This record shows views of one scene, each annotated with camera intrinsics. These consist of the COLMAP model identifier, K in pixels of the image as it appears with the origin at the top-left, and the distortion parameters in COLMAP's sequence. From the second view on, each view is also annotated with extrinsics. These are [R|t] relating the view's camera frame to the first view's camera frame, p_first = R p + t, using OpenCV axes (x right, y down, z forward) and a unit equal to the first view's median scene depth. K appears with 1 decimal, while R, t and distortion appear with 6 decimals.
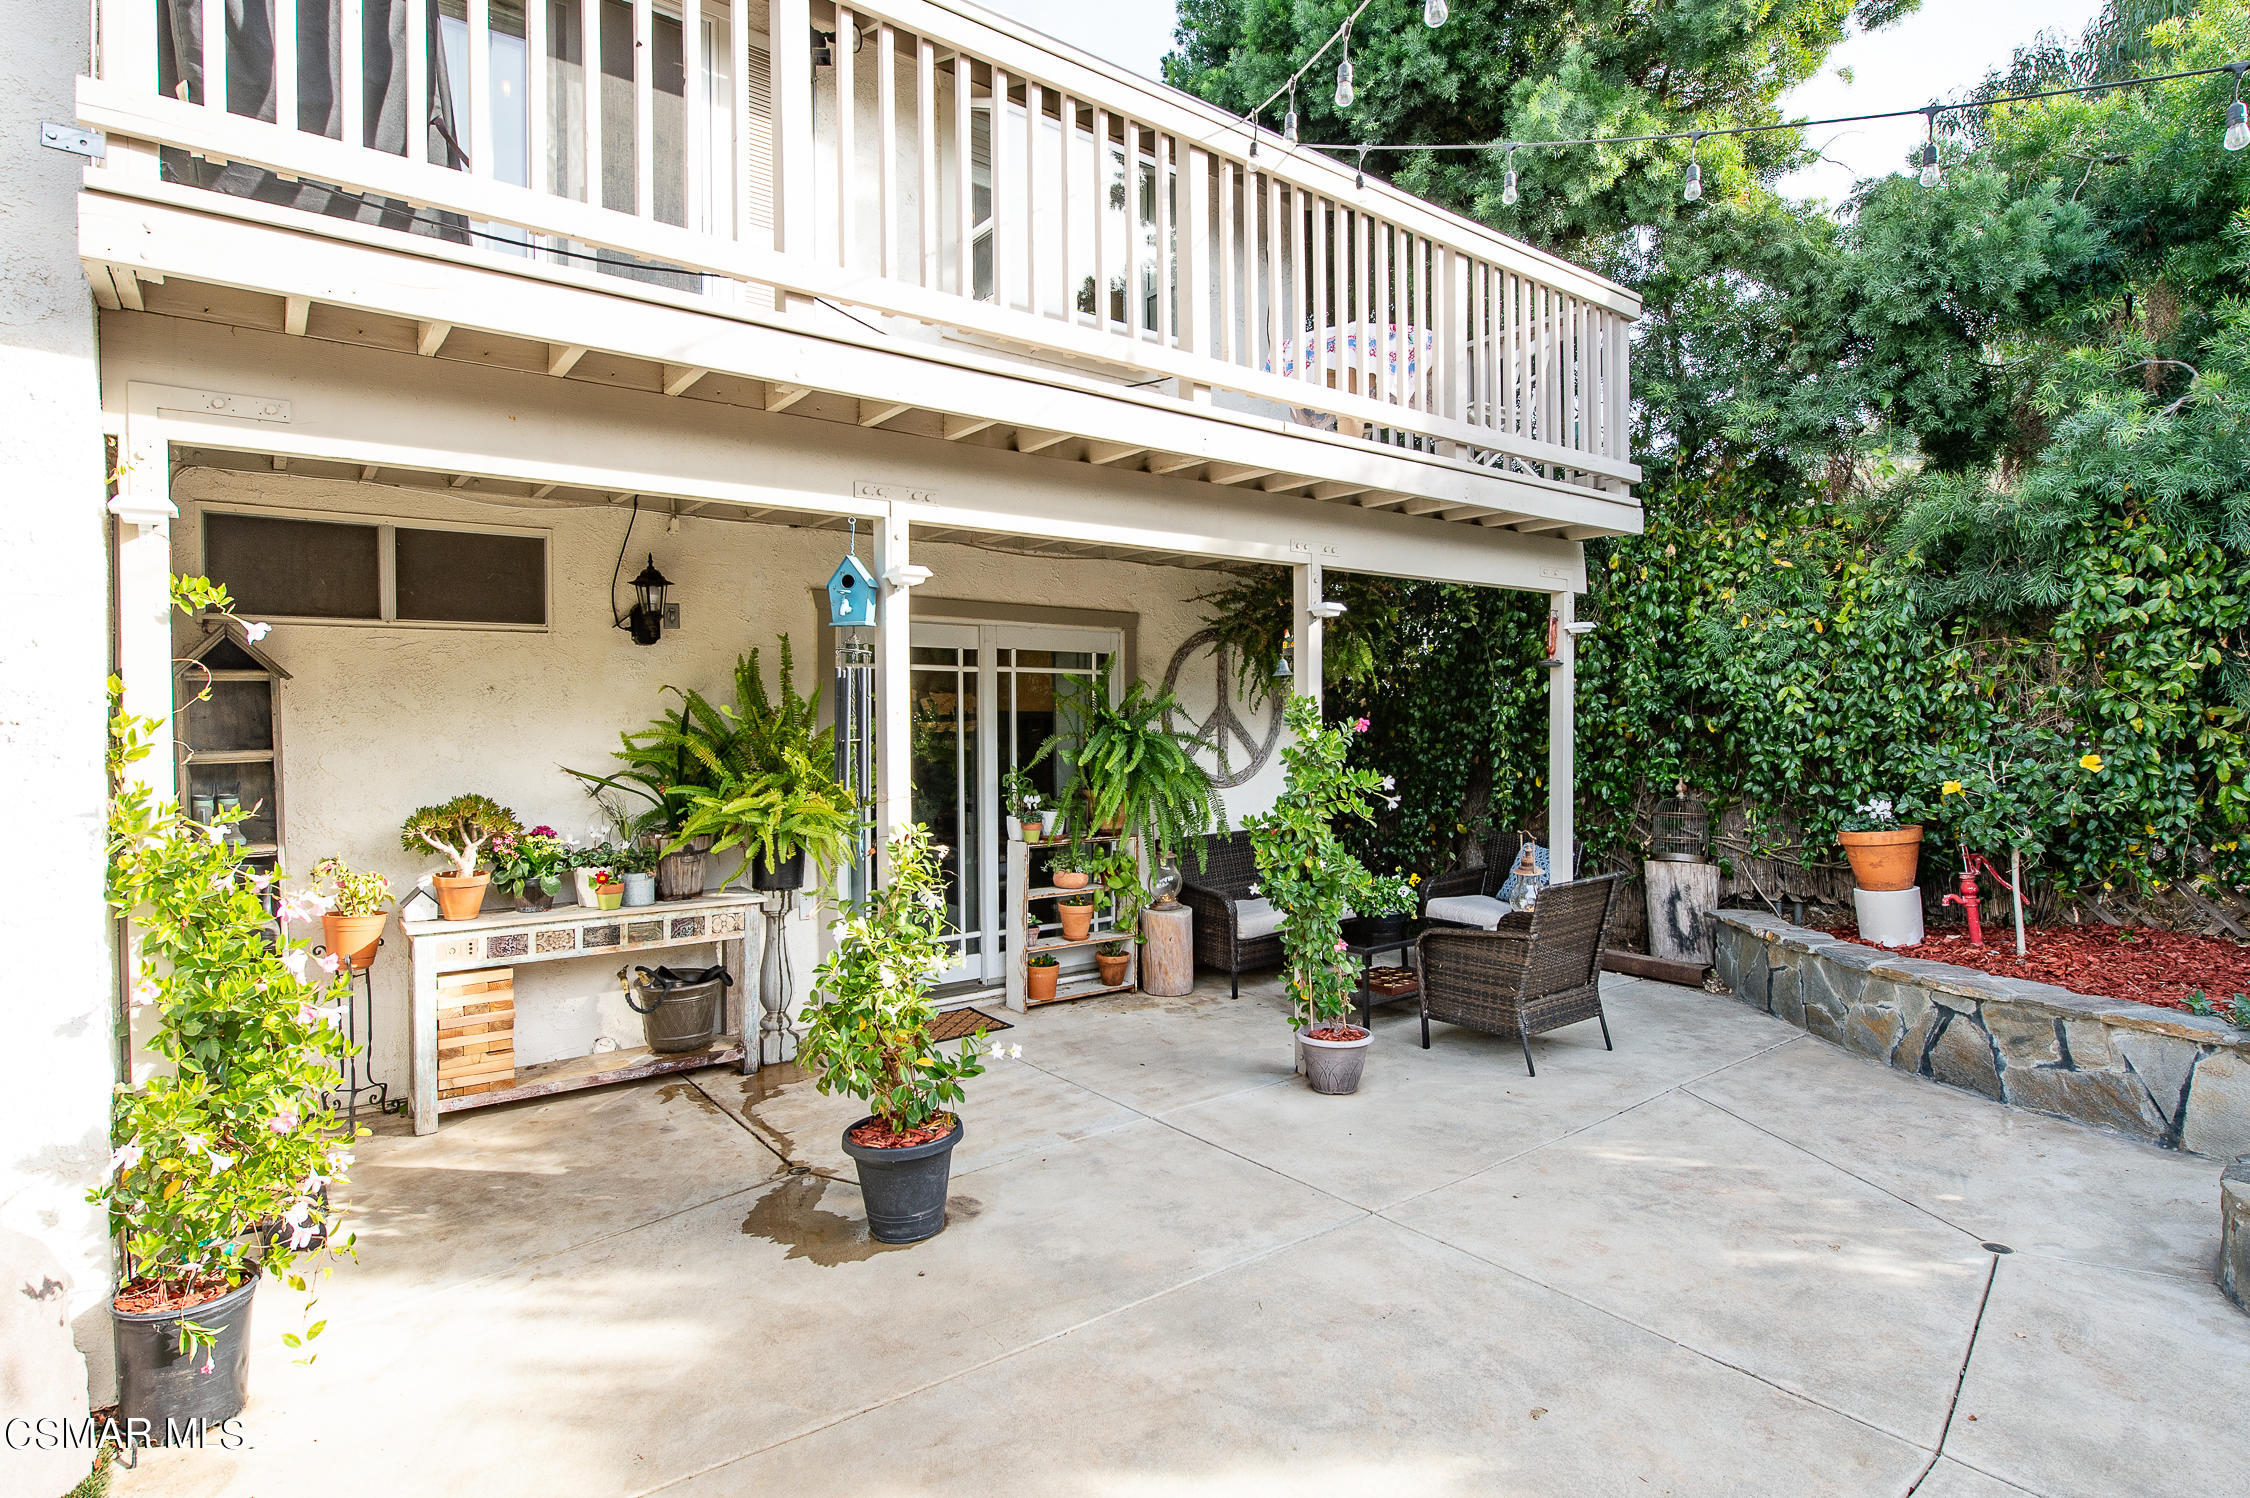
lens RADIAL K [[1124.1, 0, 1118.9], [0, 1124.1, 741.7], [0, 0, 1]] dist [-0.026664, -0.000514]
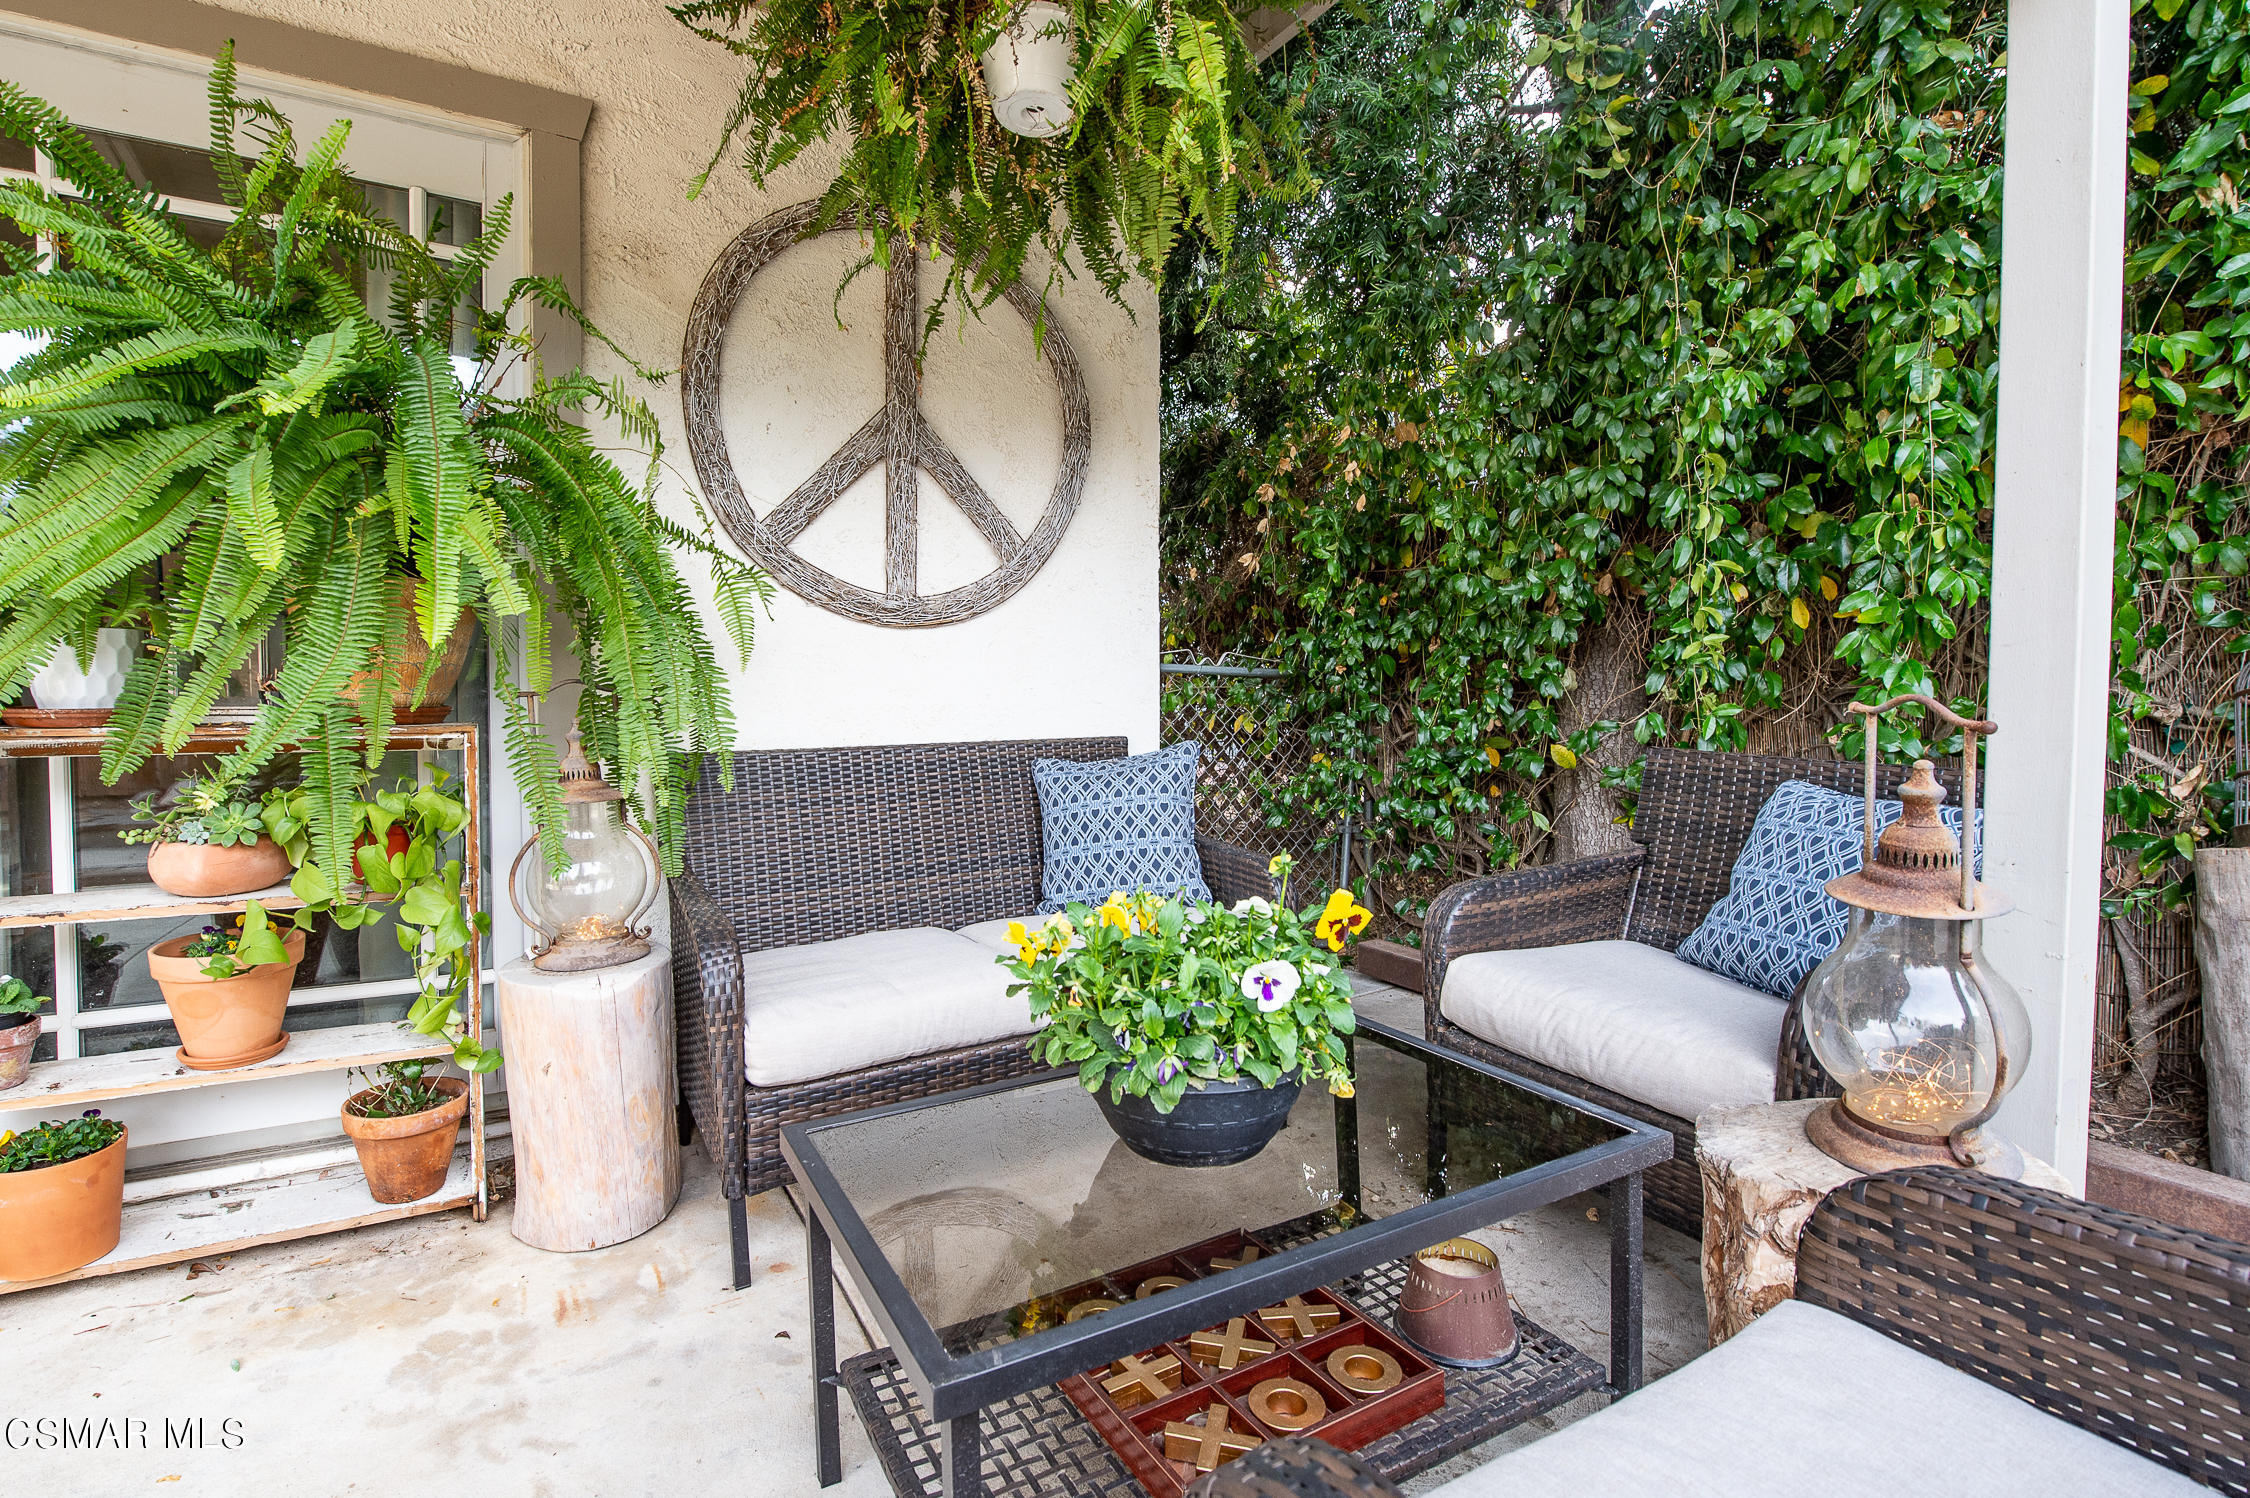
lens RADIAL K [[997.3, 0, 1074.5], [0, 997.3, 746.3], [0, 0, 1]] dist [0.000211, 0.000006]
pose [[0.989017, 0.012775, -0.147248, 0.204008], [-0.008477, 0.999521, 0.029780, 0.072211], [0.147558, -0.028205, 0.988651, 0.686383]]
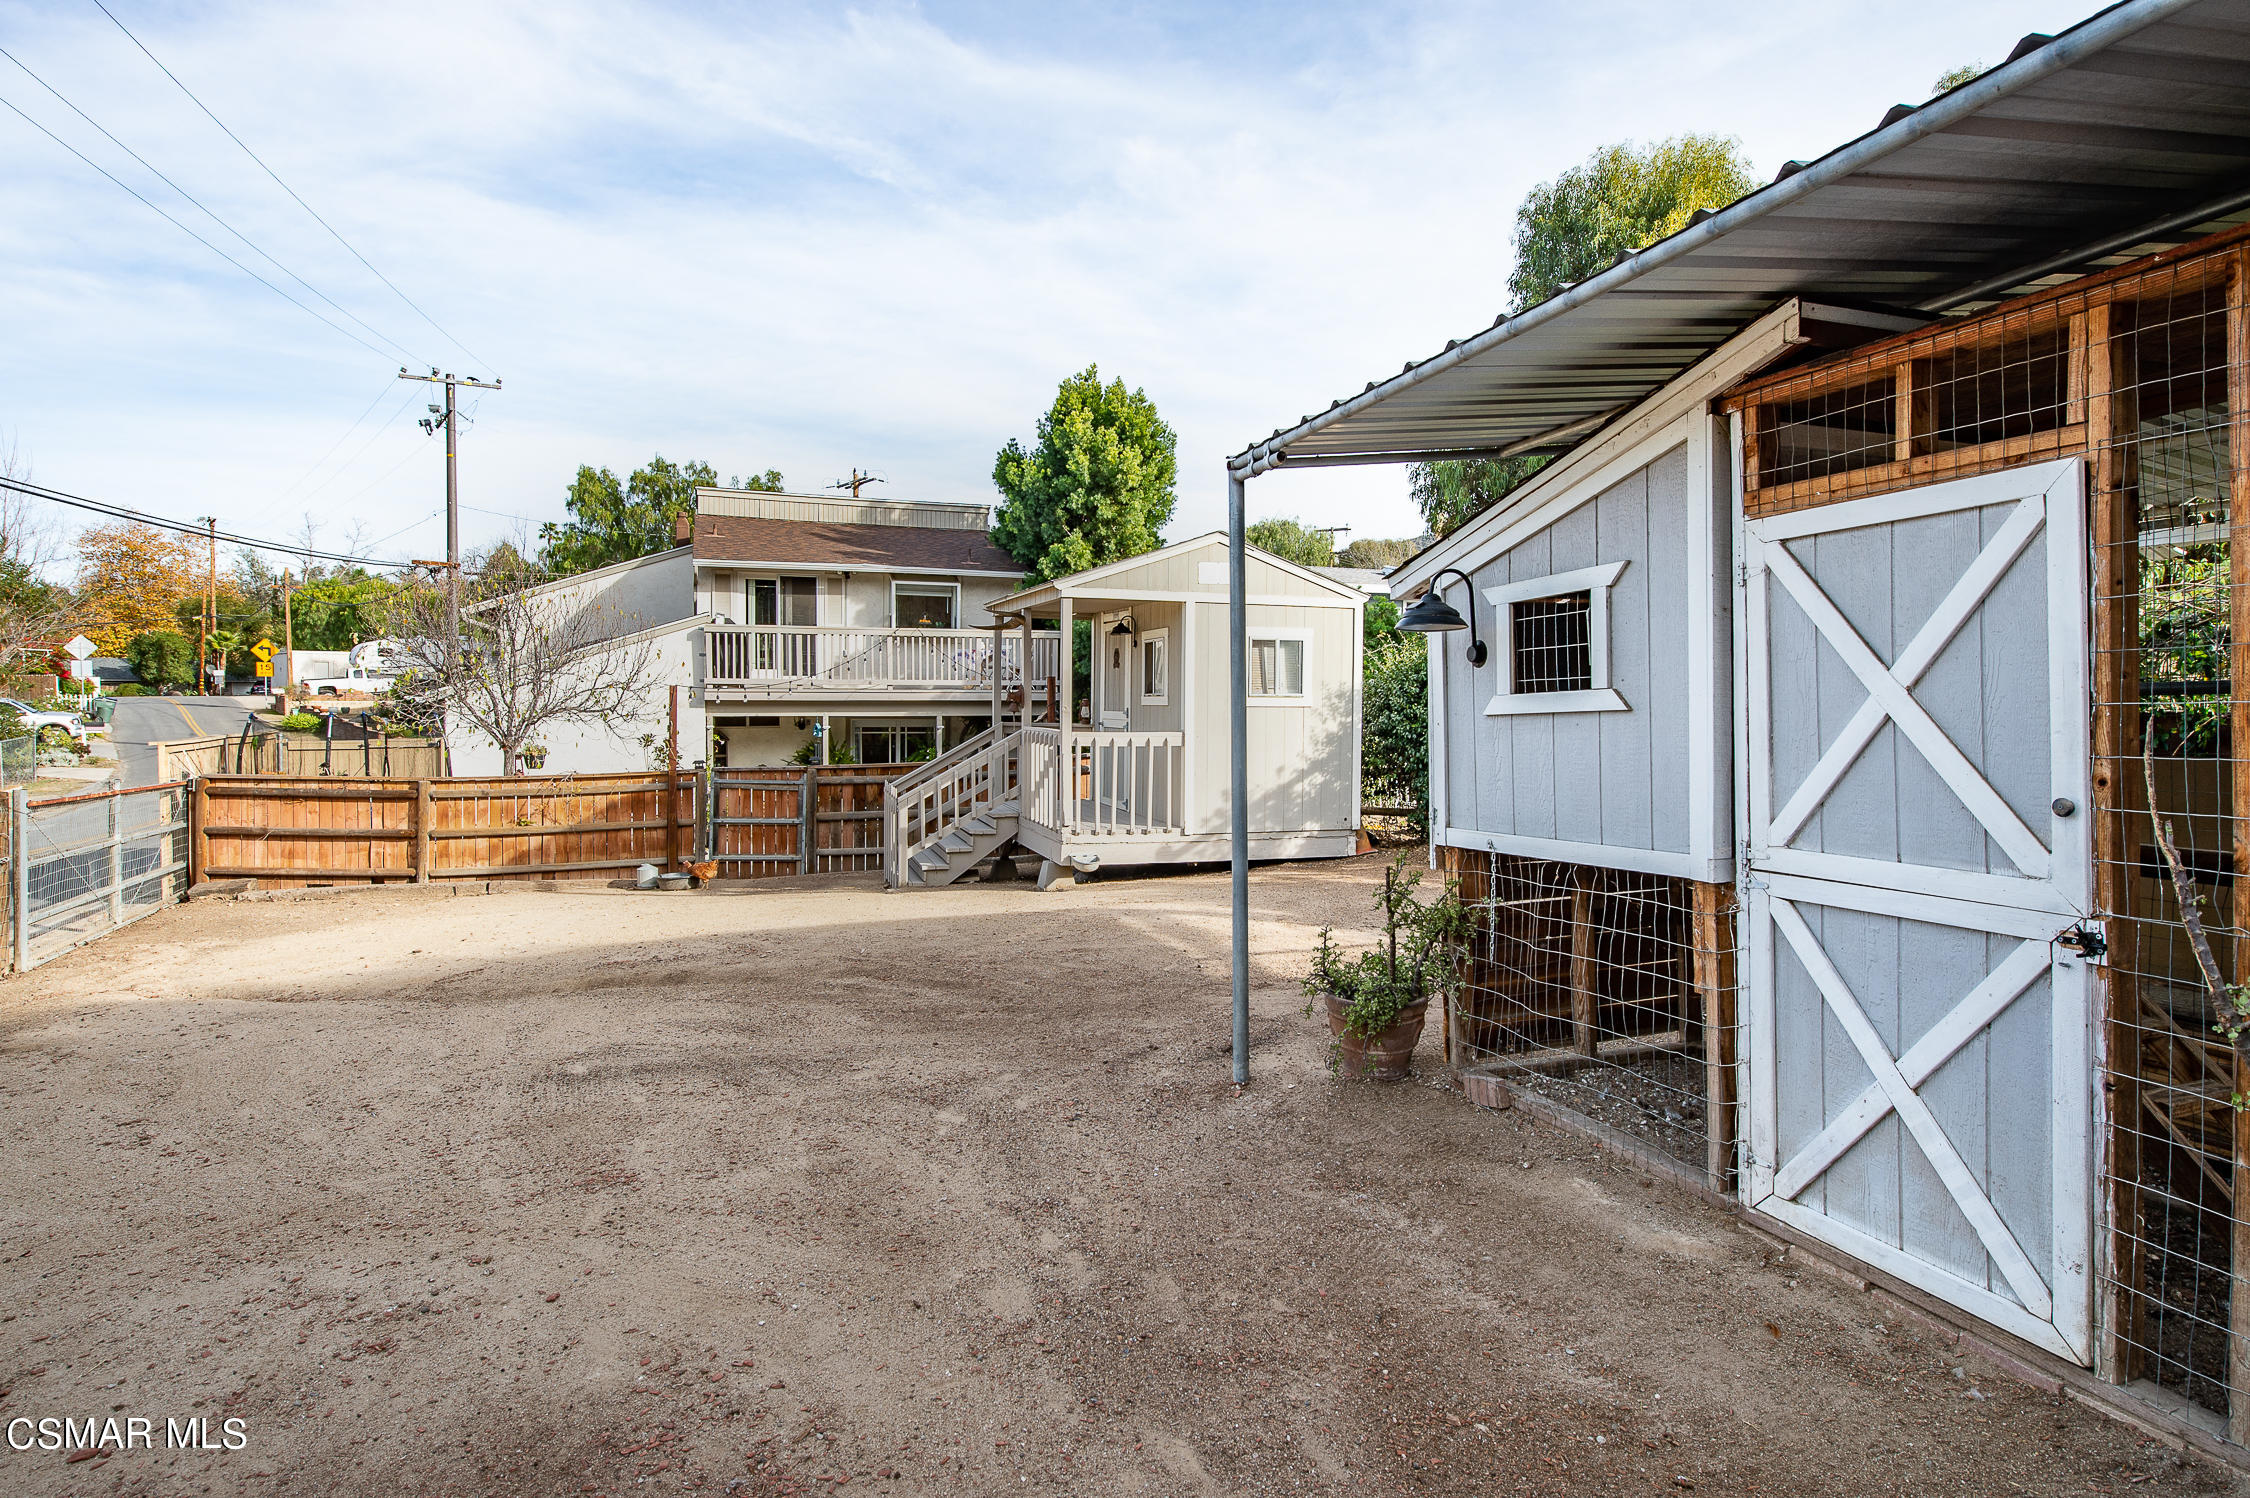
lens RADIAL K [[1154.4, 0, 1126.9], [0, 1154.4, 744.4], [0, 0, 1]] dist [-0.010258, -0.000267]
pose [[0.950252, 0.030572, -0.309977, 1.491551], [-0.020685, 0.999168, 0.035136, -0.150151], [0.310793, -0.026976, 0.950095, -1.961966]]
